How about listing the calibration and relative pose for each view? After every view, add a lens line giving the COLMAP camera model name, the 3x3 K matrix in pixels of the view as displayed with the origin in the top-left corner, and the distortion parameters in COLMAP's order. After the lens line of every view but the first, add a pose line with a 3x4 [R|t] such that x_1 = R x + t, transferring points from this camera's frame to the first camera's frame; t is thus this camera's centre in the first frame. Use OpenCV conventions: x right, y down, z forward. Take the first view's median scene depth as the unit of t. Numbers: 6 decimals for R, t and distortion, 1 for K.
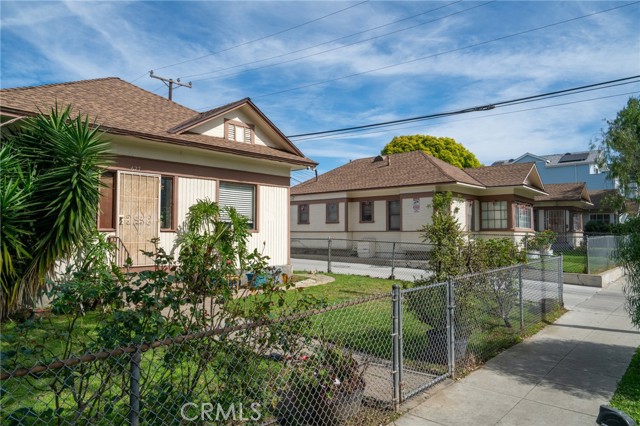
lens RADIAL K [[419.3, 0, 316.7], [0, 419.3, 208.1], [0, 0, 1]] dist [-0.003730, 0.001127]
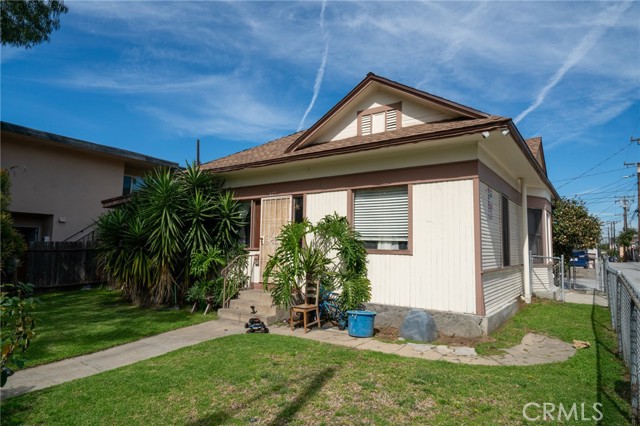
lens RADIAL K [[381.4, 0, 314.0], [0, 381.4, 205.7], [0, 0, 1]] dist [-0.002284, -0.001585]
pose [[0.110362, -0.110252, -0.987757, 0.423473], [0.038151, 0.993566, -0.106638, 0.036473], [0.993159, -0.025915, 0.113858, 0.732477]]
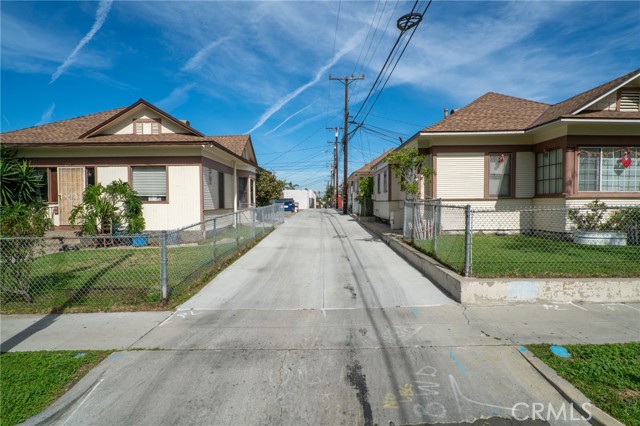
lens RADIAL K [[365.2, 0, 317.9], [0, 365.2, 219.1], [0, 0, 1]] dist [0.026138, -0.003838]
pose [[0.665645, 0.022897, -0.745917, 0.942050], [0.051551, 0.995731, 0.076568, 0.041046], [0.744486, -0.089420, 0.661623, 0.558581]]
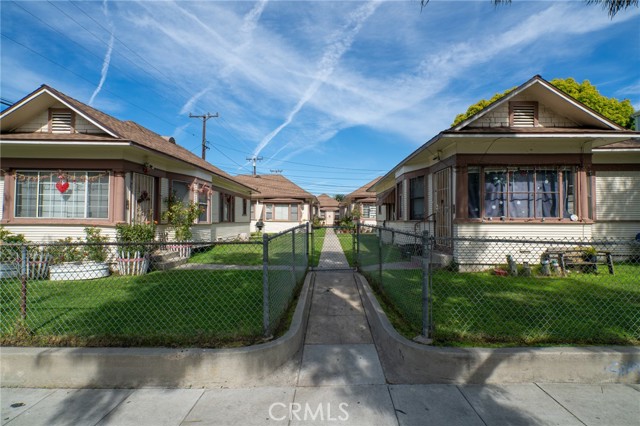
lens RADIAL K [[290.1, 0, 329.4], [0, 290.1, 213.1], [0, 0, 1]] dist [-0.008463, 0.002077]
pose [[0.661937, -0.021117, -0.749262, 1.566396], [0.046636, 0.998827, 0.013050, 0.084181], [0.748107, -0.043581, 0.662146, 1.600083]]
